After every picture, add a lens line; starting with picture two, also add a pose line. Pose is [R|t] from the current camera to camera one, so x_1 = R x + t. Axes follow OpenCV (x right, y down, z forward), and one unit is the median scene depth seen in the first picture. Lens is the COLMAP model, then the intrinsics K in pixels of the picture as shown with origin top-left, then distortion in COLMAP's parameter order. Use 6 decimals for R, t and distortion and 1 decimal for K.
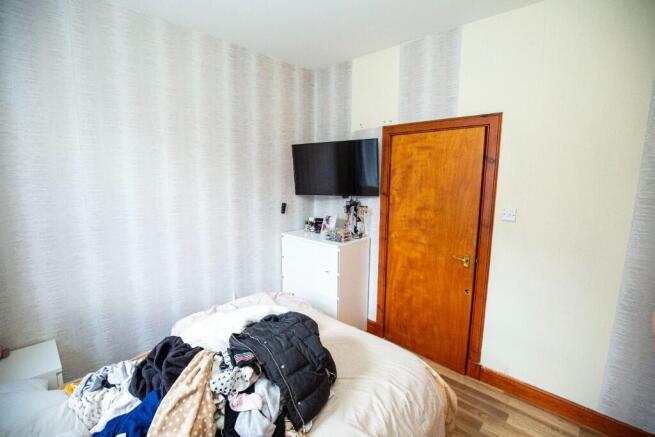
lens RADIAL K [[298.6, 0, 327.5], [0, 298.6, 218.5], [0, 0, 1]] dist [-0.026238, 0.000049]
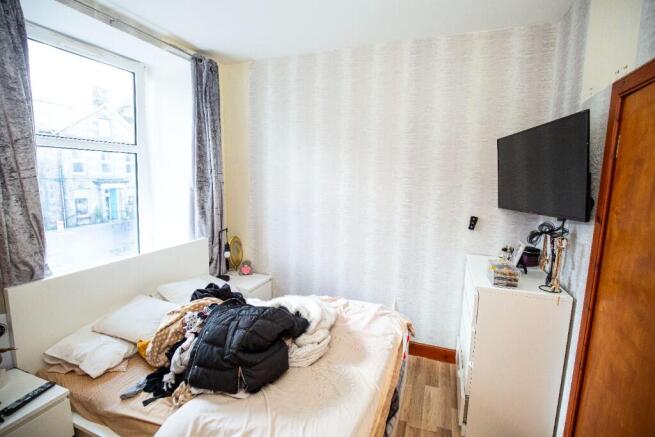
lens RADIAL K [[302.0, 0, 327.5], [0, 302.0, 218.5], [0, 0, 1]] dist [-0.032540, 0.007348]
pose [[0.378949, 0.124979, -0.916939, 0.487757], [-0.151879, 0.985802, 0.071597, -0.052102], [0.912869, 0.112133, 0.392551, 0.414070]]
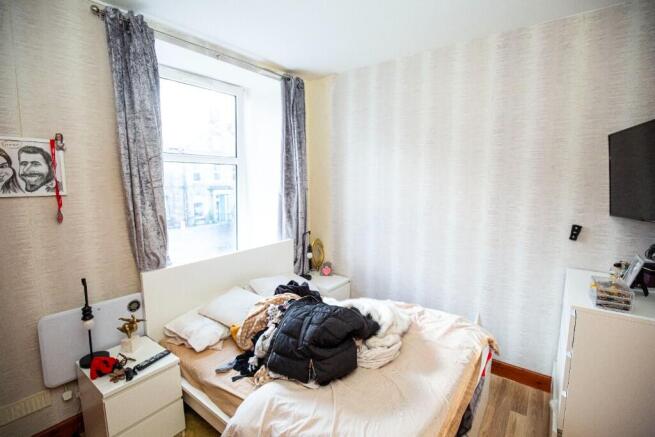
lens RADIAL K [[298.6, 0, 327.5], [0, 298.6, 218.5], [0, 0, 1]] dist [-0.026238, 0.000049]
pose [[0.104928, 0.115073, -0.987800, 0.511451], [-0.145145, 0.984419, 0.099261, -0.058608], [0.983831, 0.132959, 0.119996, 0.435659]]
